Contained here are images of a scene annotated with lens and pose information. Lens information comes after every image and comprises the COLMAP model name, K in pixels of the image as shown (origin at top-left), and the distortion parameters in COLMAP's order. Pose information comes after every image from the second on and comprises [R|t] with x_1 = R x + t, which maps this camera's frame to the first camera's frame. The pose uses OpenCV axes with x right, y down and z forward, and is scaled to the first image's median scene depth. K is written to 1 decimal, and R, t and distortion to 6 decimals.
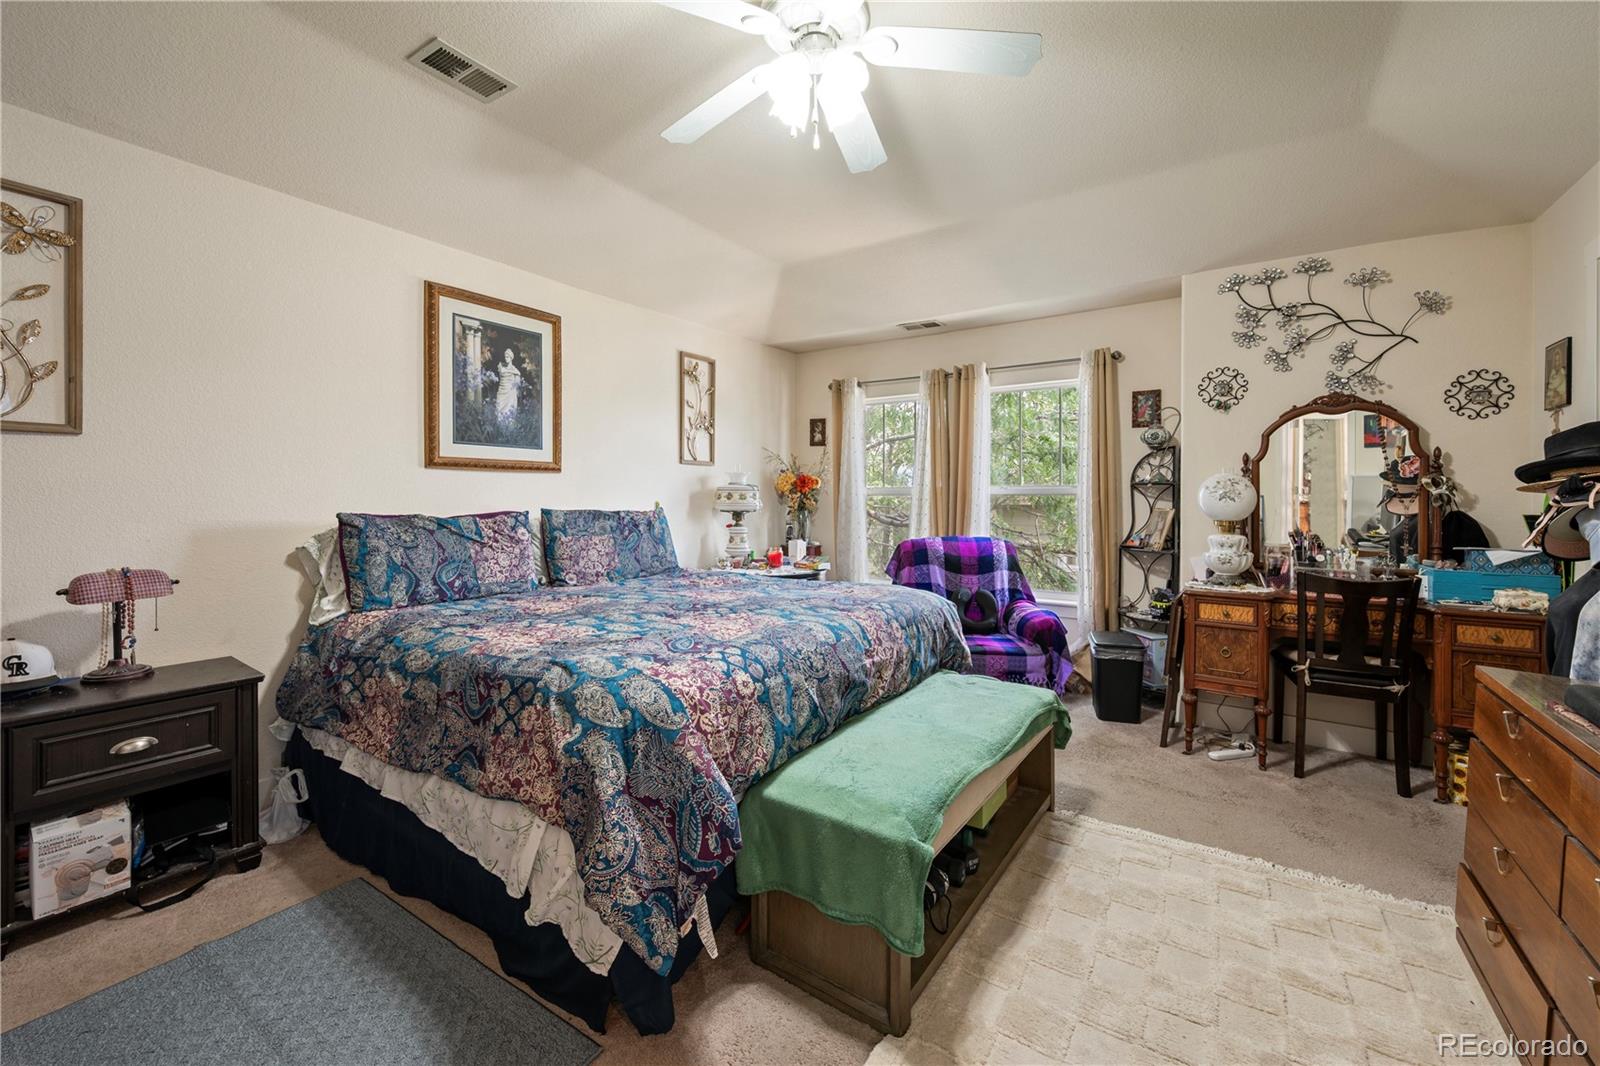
lens RADIAL K [[639.0, 0, 784.9], [0, 639.0, 505.0], [0, 0, 1]] dist [-0.004445, 0.000418]
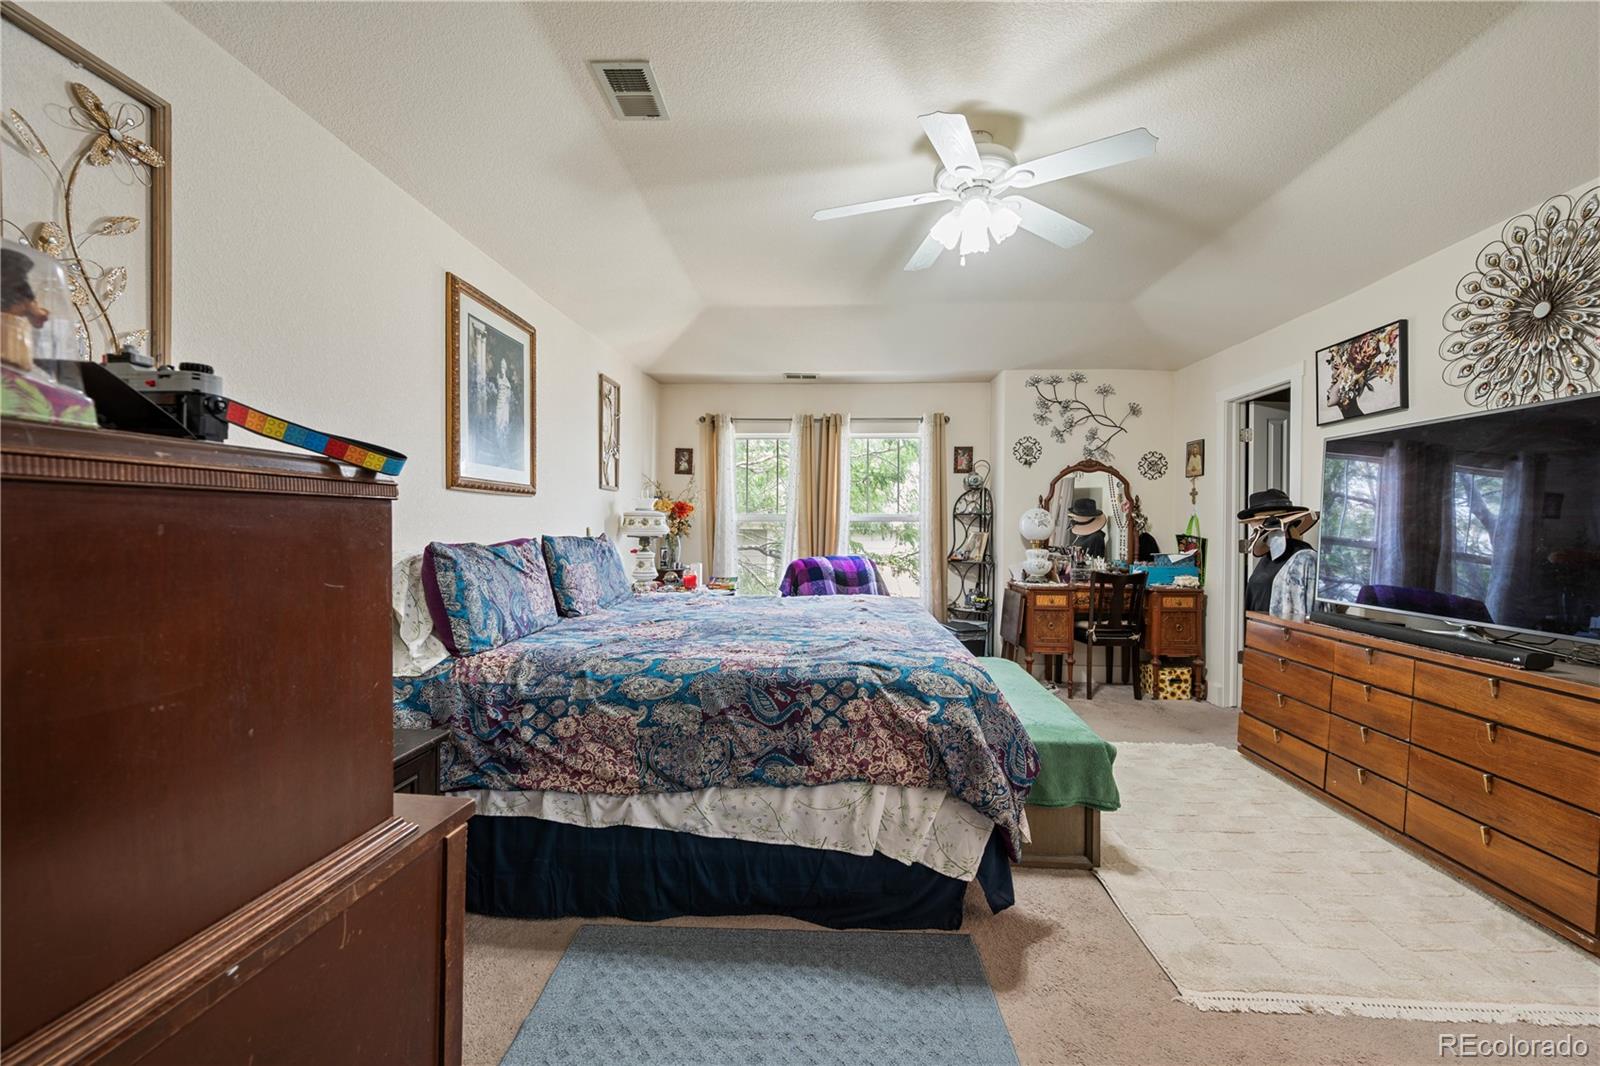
lens RADIAL K [[639.0, 0, 777.6], [0, 639.0, 534.0], [0, 0, 1]] dist [-0.004445, 0.000418]
pose [[0.857649, -0.006275, 0.514197, -0.608165], [0.002349, 0.999963, 0.008285, -0.003481], [-0.514230, -0.005898, 0.857632, 0.026186]]
